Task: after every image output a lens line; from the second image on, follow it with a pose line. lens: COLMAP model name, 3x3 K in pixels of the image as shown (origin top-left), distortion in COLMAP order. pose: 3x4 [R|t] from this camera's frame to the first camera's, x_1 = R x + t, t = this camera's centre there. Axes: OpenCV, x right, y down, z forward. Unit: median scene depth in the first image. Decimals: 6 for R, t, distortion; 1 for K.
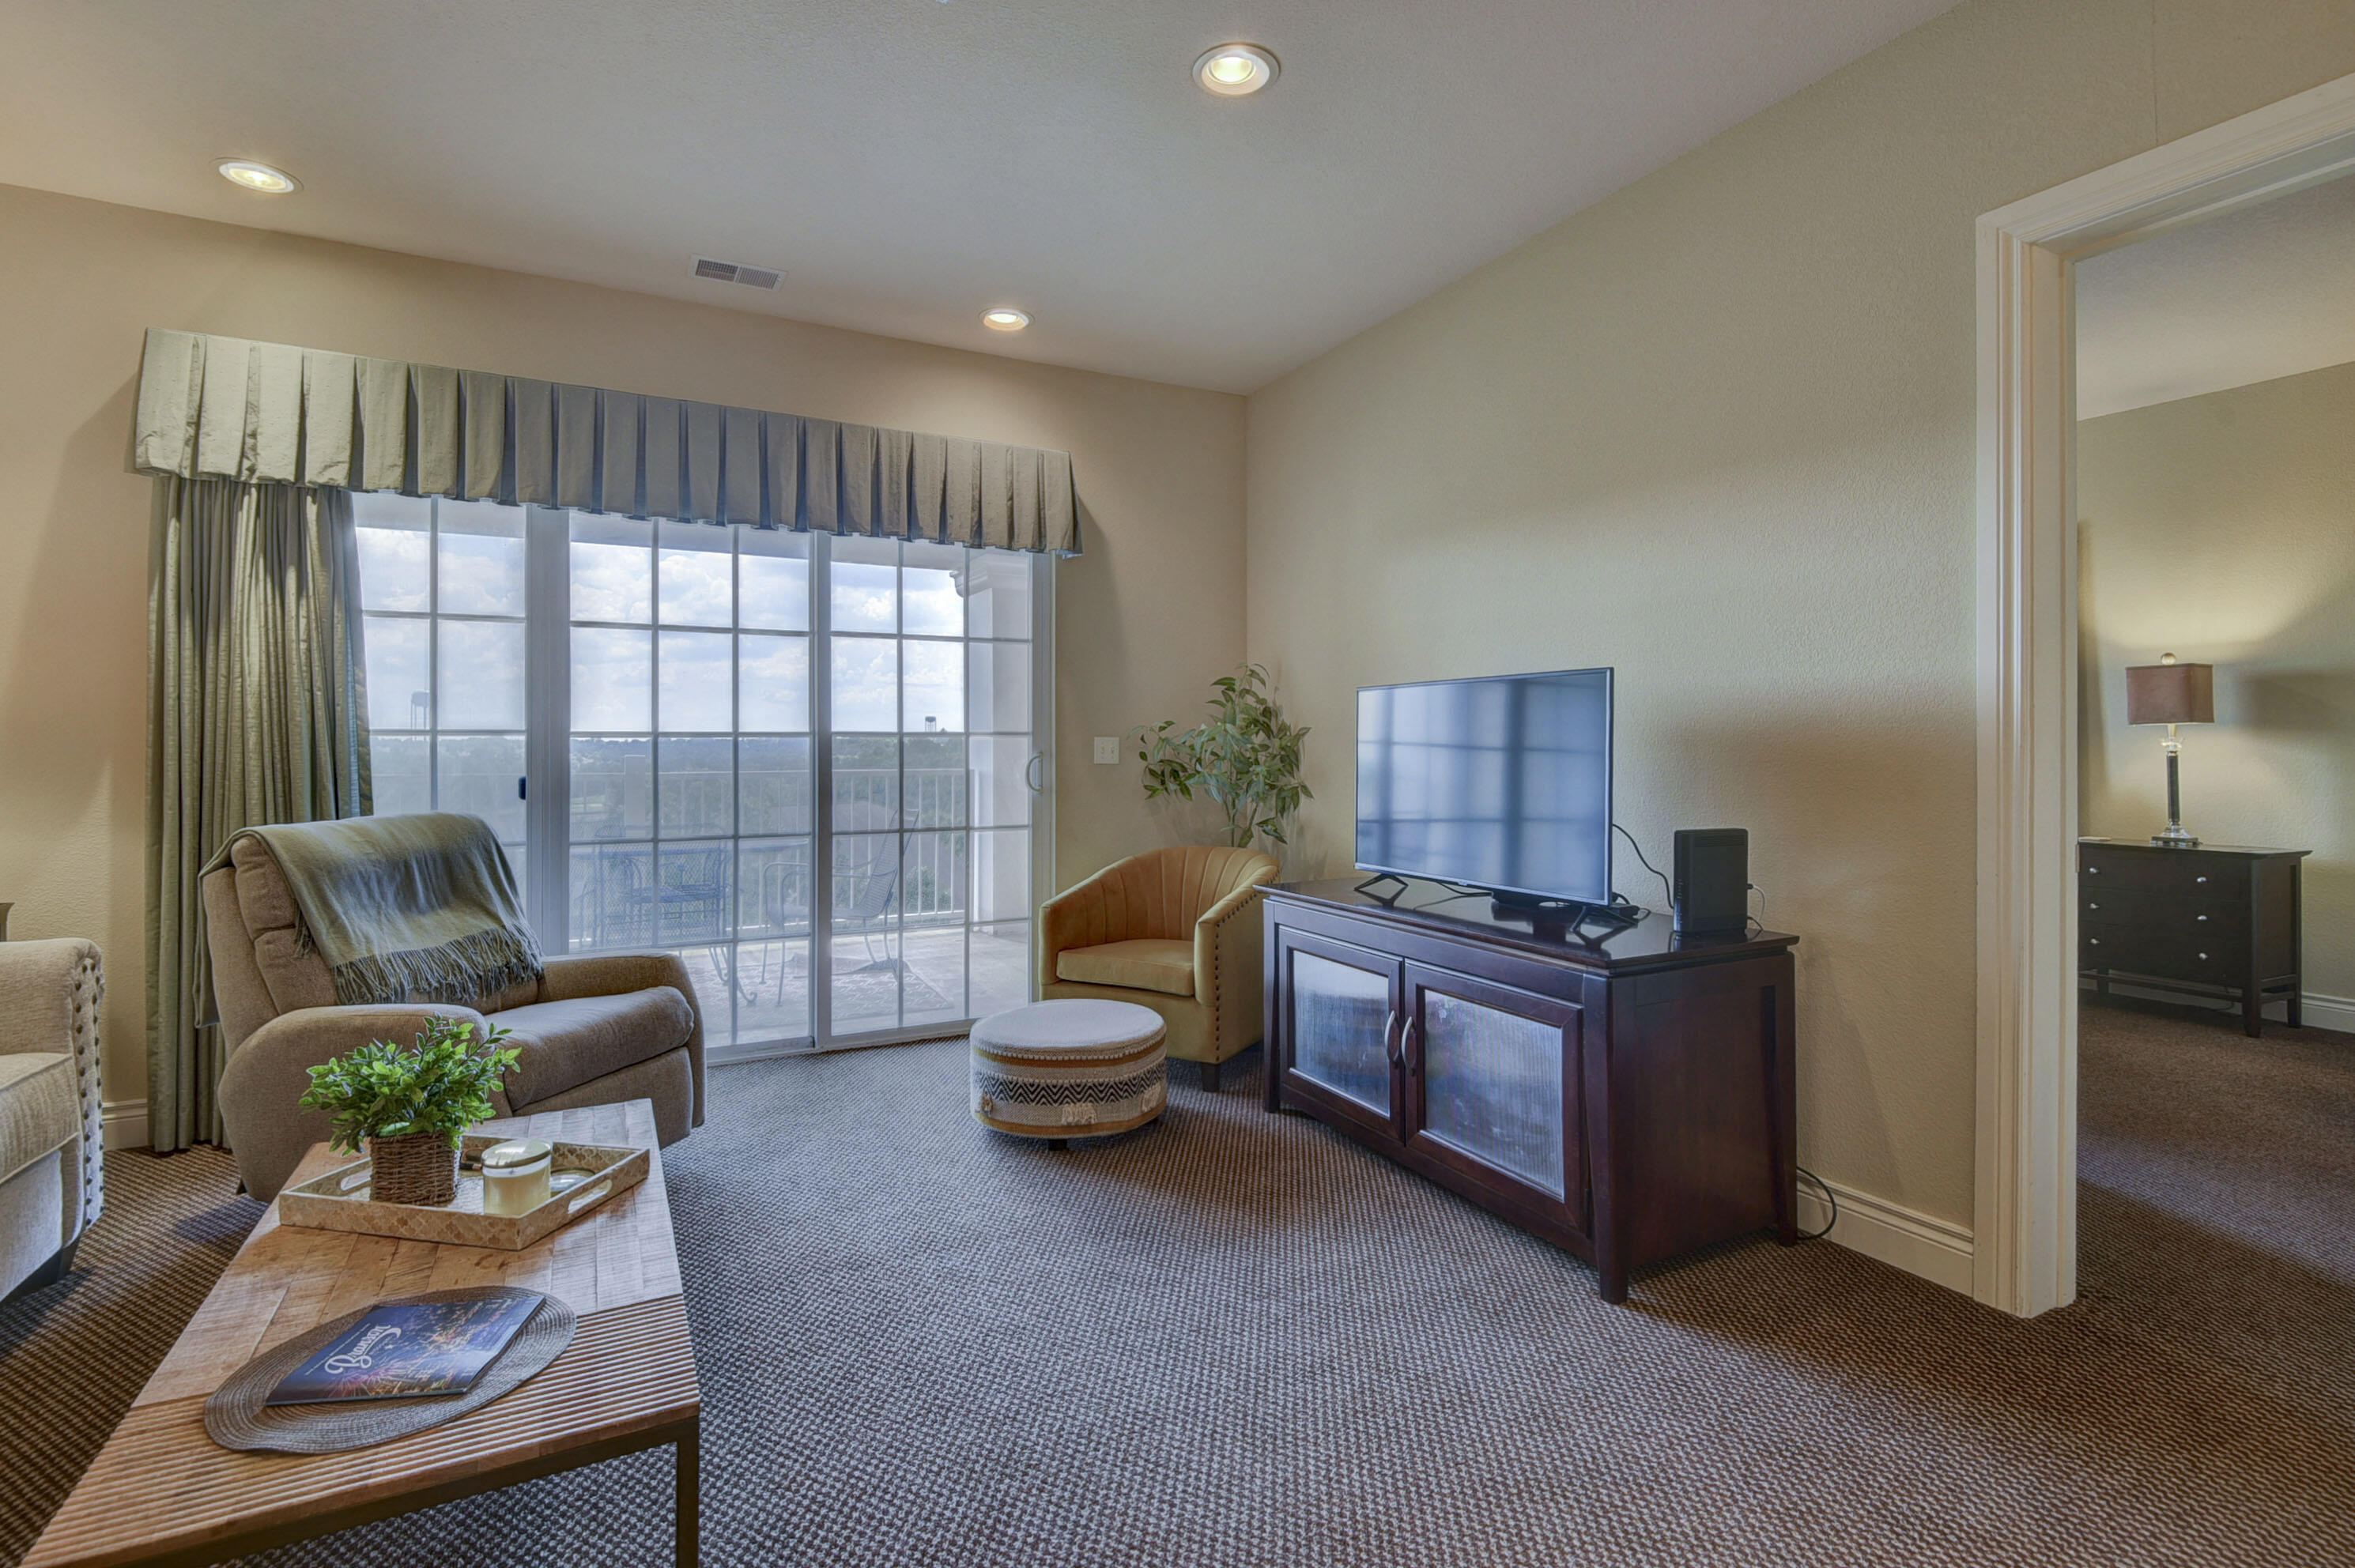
lens RADIAL K [[1094.3, 0, 1170.3], [0, 1094.3, 746.7], [0, 0, 1]] dist [0.037517, -0.021123]
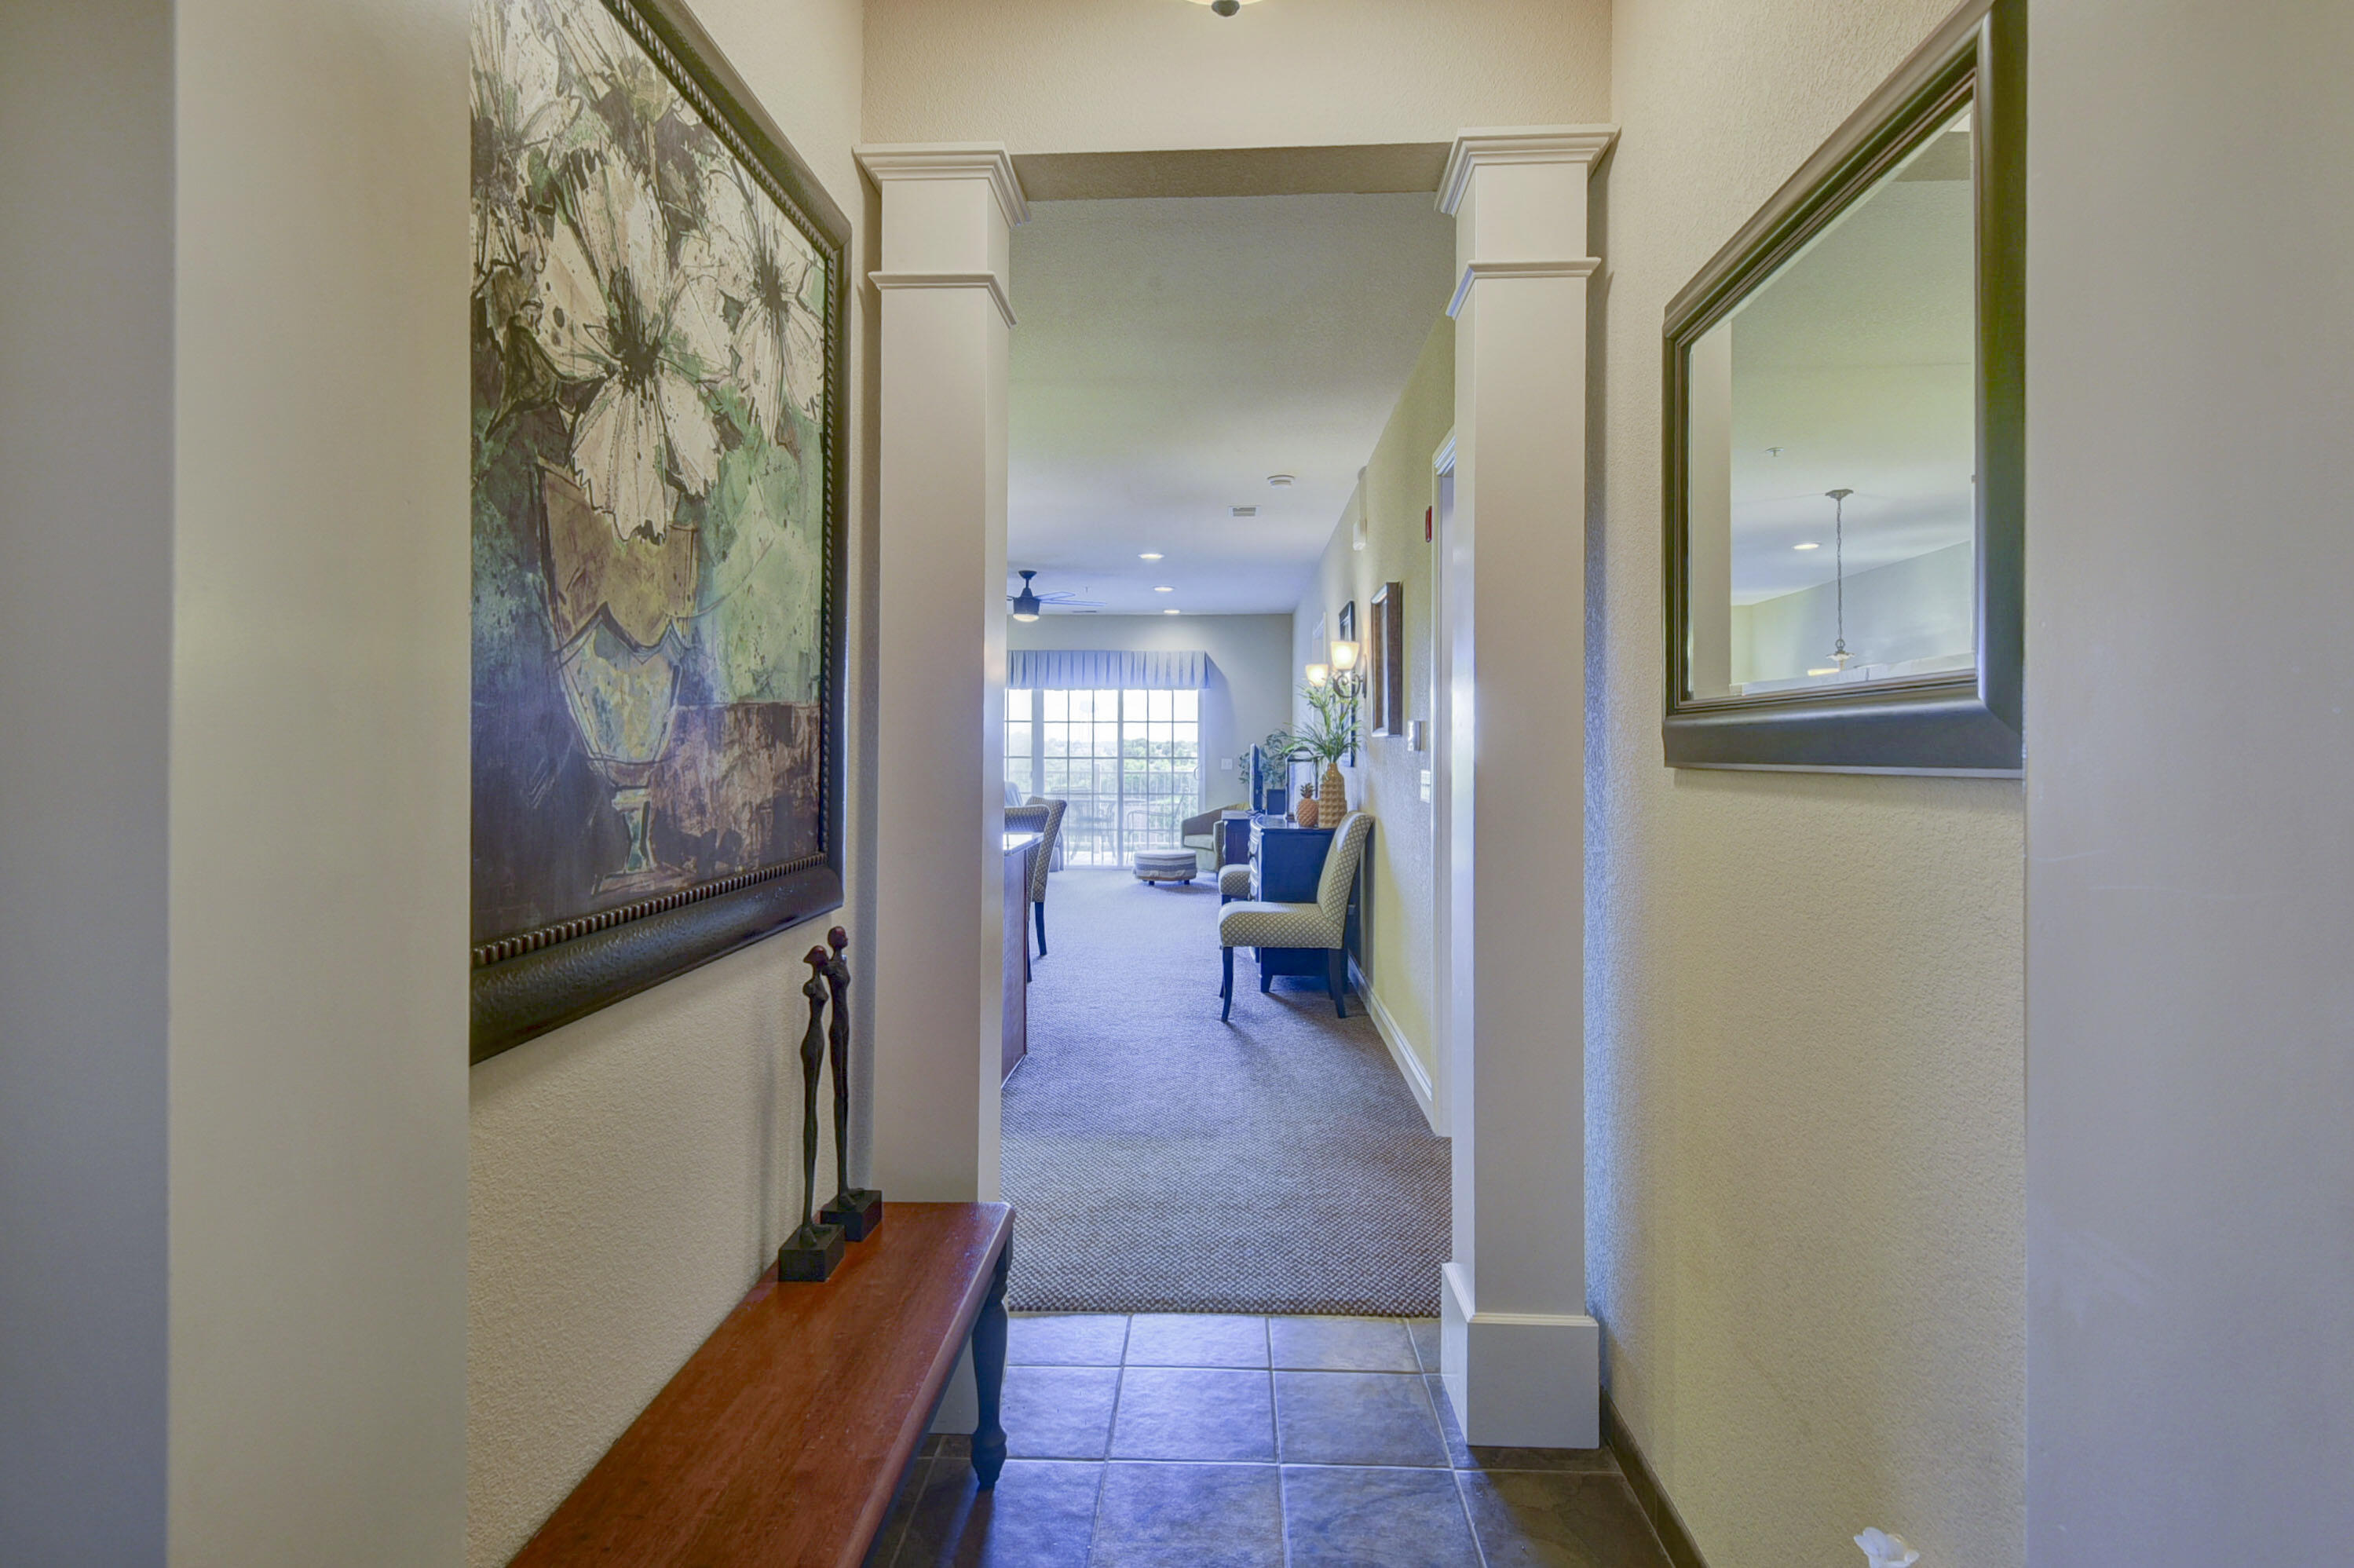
lens RADIAL K [[1120.2, 0, 1175.8], [0, 1120.2, 802.6], [0, 0, 1]] dist [0.037554, -0.025475]
pose [[0.868498, 0.025830, -0.495019, 1.569078], [-0.001844, 0.998803, 0.048881, -0.047445], [0.495689, -0.041540, 0.867506, -1.818345]]
